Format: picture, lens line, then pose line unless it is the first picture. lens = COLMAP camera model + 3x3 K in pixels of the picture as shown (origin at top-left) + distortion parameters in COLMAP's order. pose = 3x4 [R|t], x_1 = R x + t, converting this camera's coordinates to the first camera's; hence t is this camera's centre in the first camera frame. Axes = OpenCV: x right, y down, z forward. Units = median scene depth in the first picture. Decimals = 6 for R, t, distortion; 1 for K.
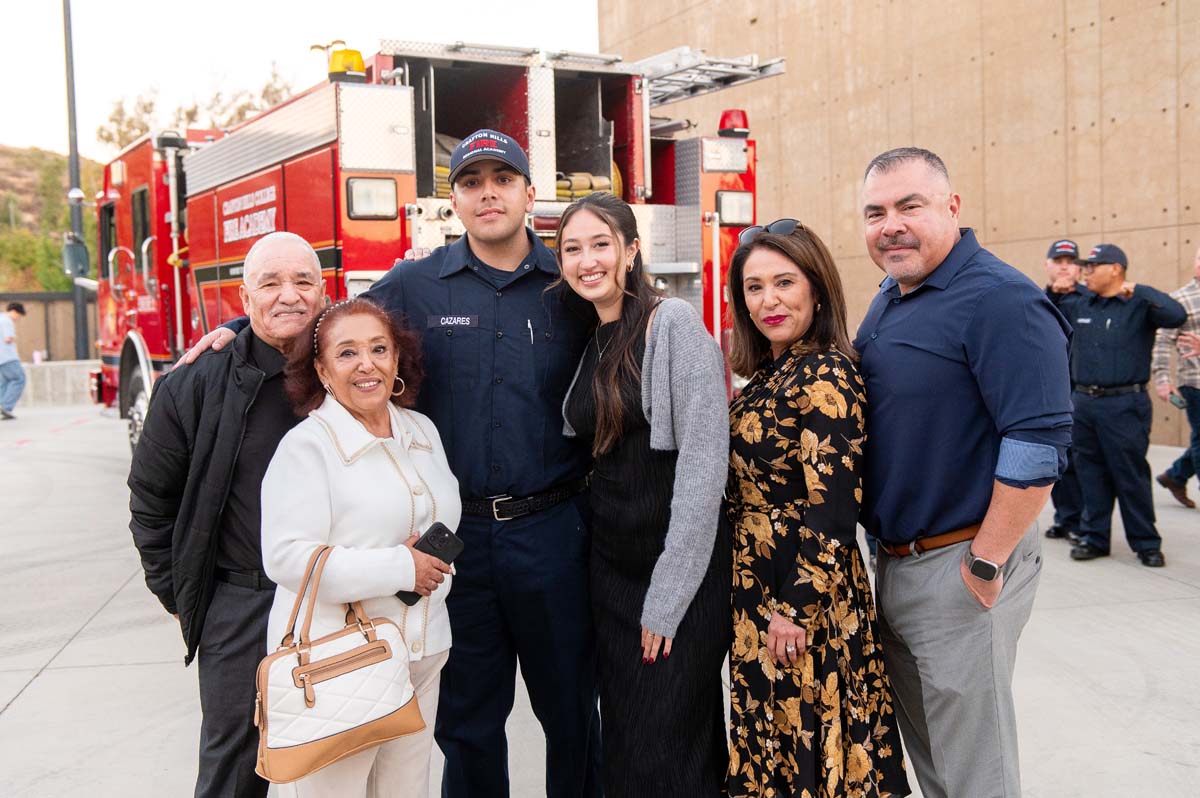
lens RADIAL K [[1358.4, 0, 580.1], [0, 1358.4, 401.4], [0, 0, 1]] dist [-0.015113, -0.008072]
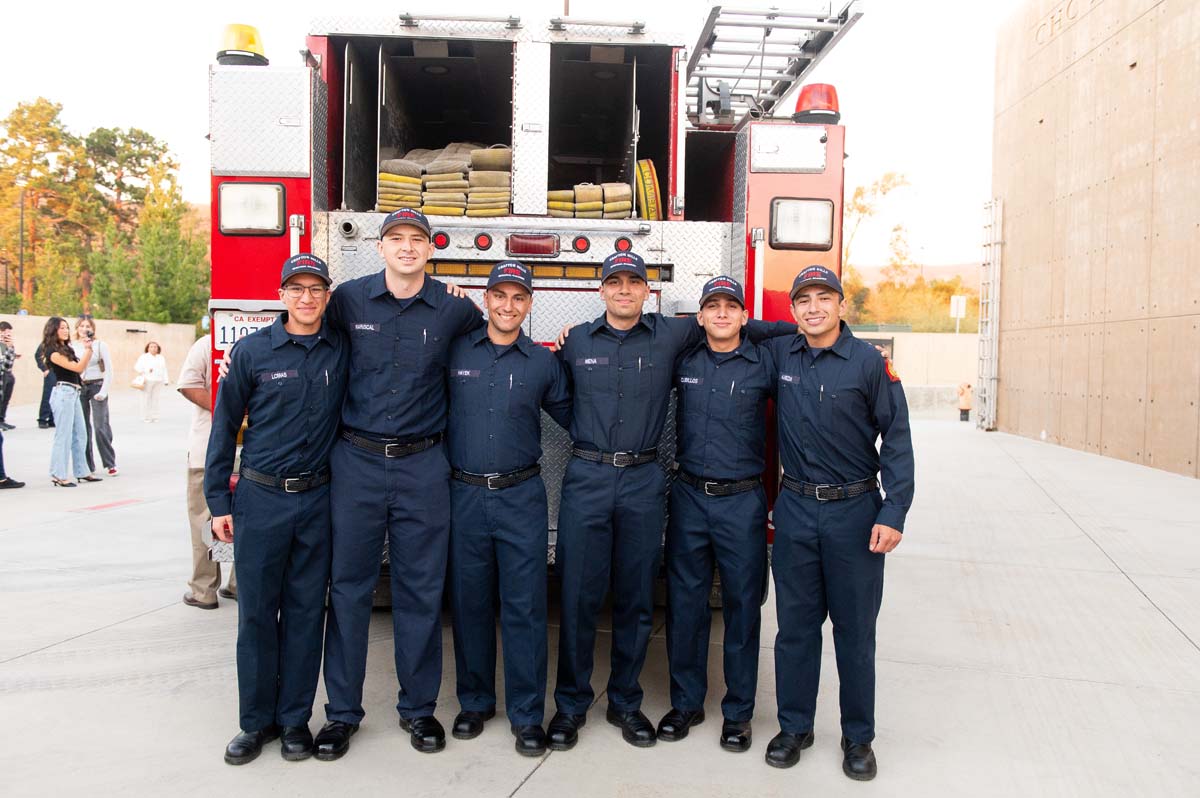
lens RADIAL K [[967.9, 0, 600.0], [0, 967.9, 399.0], [0, 0, 1]] dist [-0.005742, -0.000828]
pose [[0.895041, 0.059129, -0.442047, 0.249811], [-0.064222, 0.997930, 0.003451, -0.046590], [0.441336, 0.025300, 0.896985, 0.509676]]
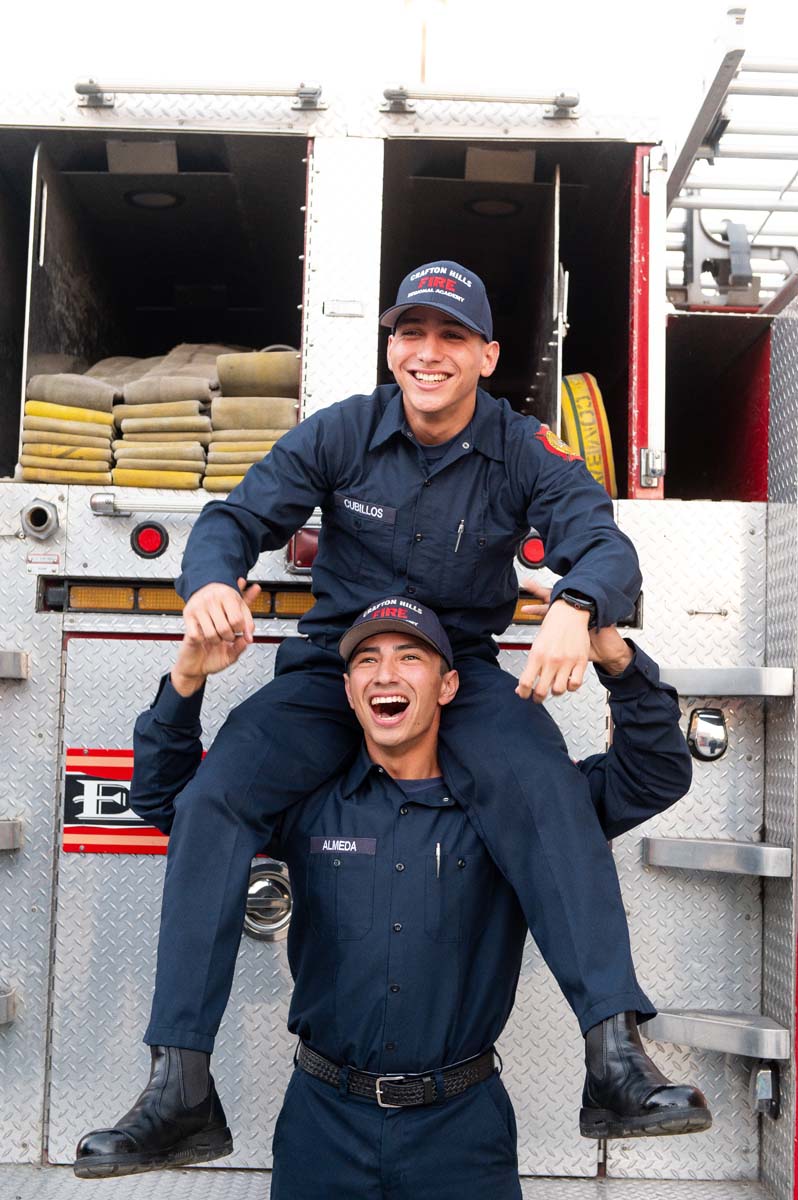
lens RADIAL K [[1758.8, 0, 399.0], [0, 1758.8, 600.0], [0, 0, 1]] dist [0.006079, 0.008328]
pose [[0.873729, 0.004522, -0.486392, 0.211694], [-0.071805, 0.990200, -0.119782, -0.060274], [0.481083, 0.139582, 0.865491, 0.581678]]
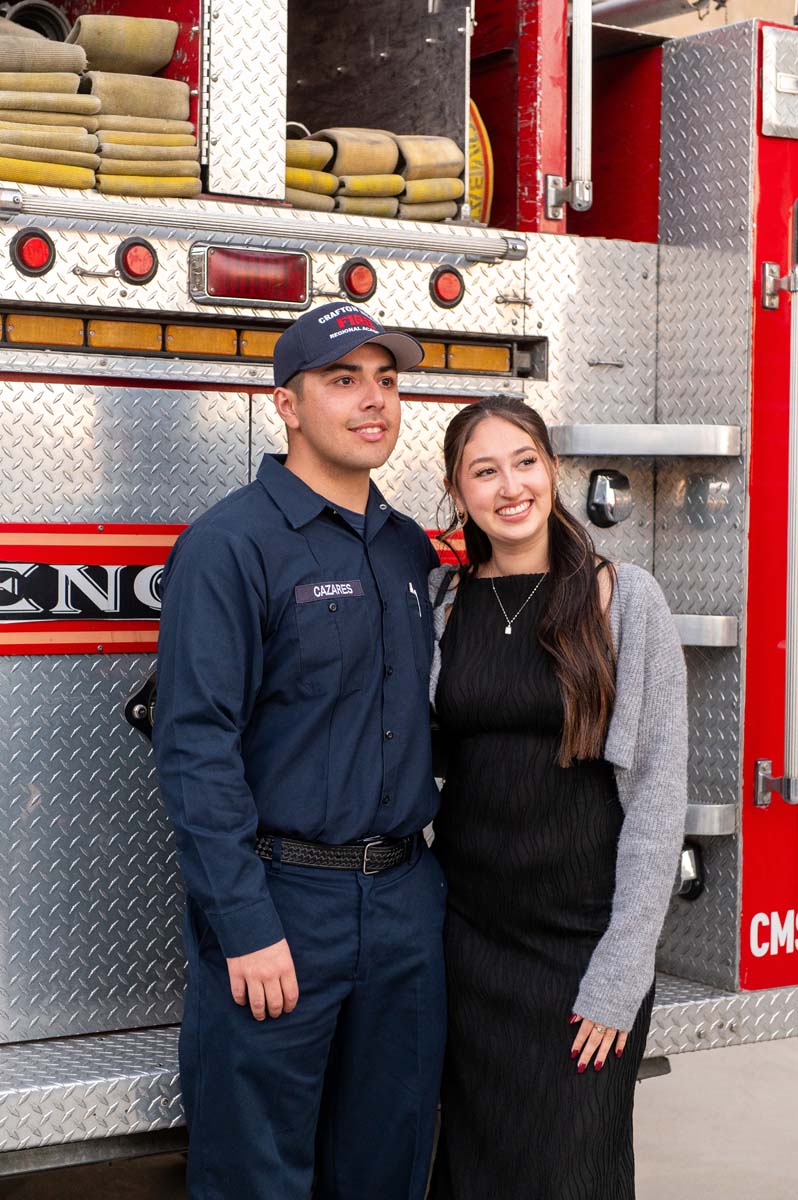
lens RADIAL K [[2317.0, 0, 399.0], [0, 2317.0, 600.0], [0, 0, 1]] dist [0.005598, -0.289518]
pose [[0.998075, 0.027072, 0.055801, -0.018360], [-0.024915, 0.998929, -0.038989, -0.039753], [-0.056797, 0.037524, 0.997680, 0.478568]]
